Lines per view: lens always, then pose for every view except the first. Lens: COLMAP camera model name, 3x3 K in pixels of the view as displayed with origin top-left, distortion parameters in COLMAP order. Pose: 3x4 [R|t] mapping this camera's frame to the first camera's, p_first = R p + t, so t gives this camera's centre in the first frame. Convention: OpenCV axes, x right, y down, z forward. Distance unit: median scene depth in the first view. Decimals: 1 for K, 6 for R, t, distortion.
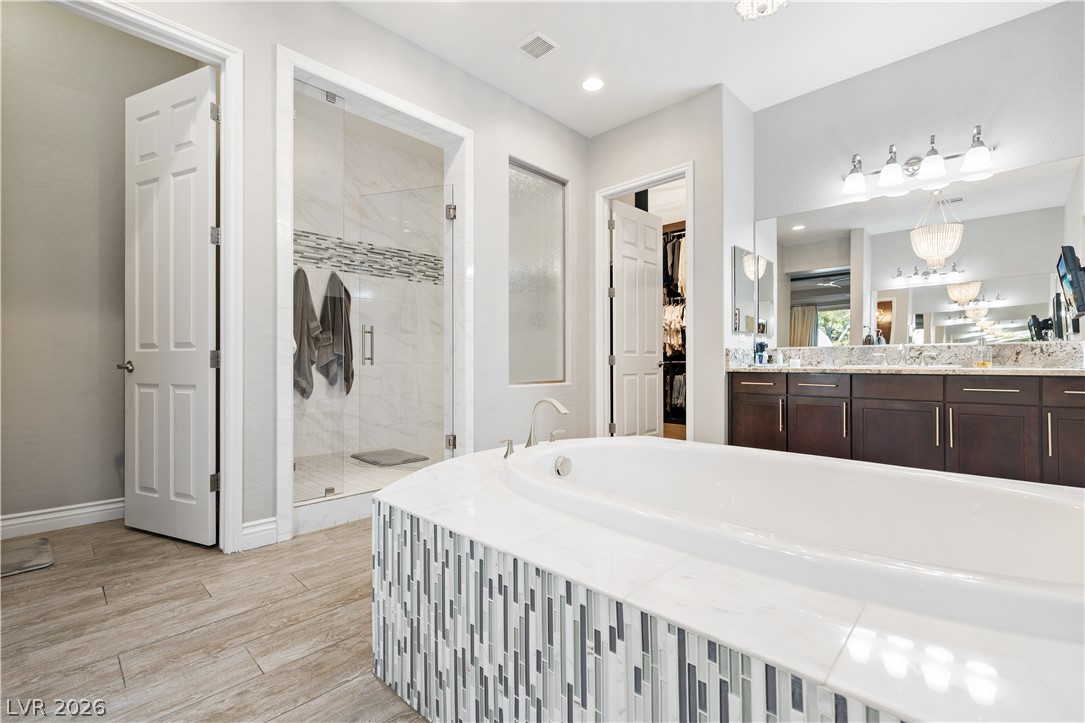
lens RADIAL K [[470.7, 0, 538.0], [0, 470.7, 359.4], [0, 0, 1]] dist [0.000827, 0.000042]
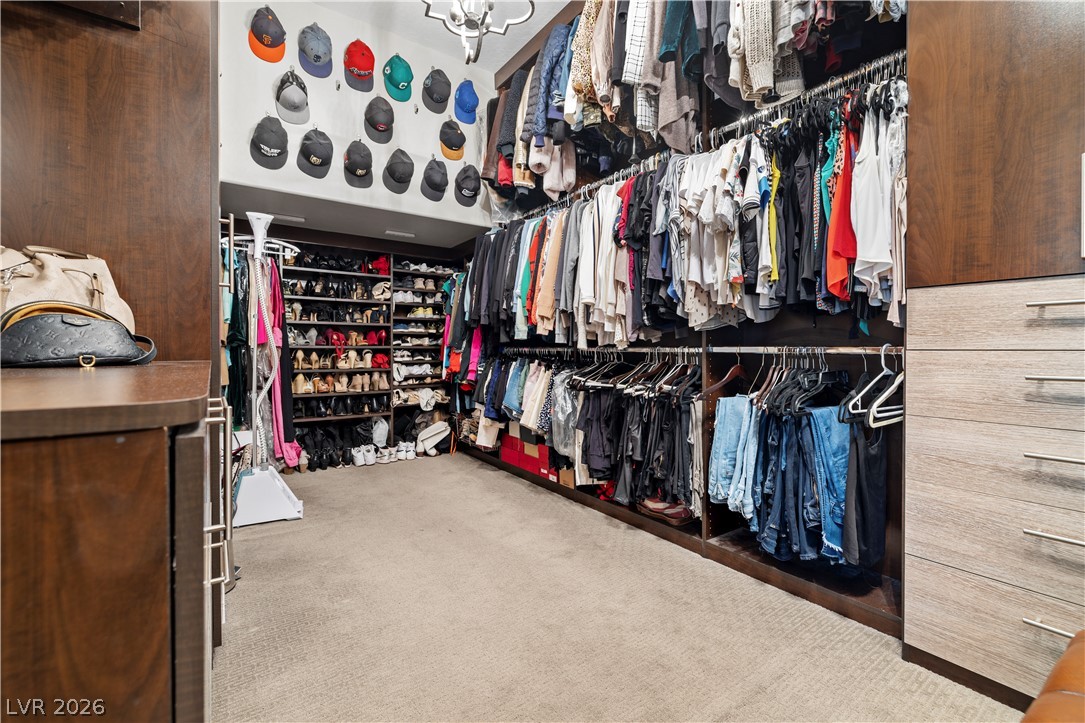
lens RADIAL K [[470.7, 0, 543.2], [0, 470.7, 355.4], [0, 0, 1]] dist [0.000827, 0.000042]
pose [[0.984097, 0.002729, -0.177611, 0.241209], [-0.000993, 0.999951, 0.009863, 0.006389], [0.177629, -0.009530, 0.984051, 0.717320]]
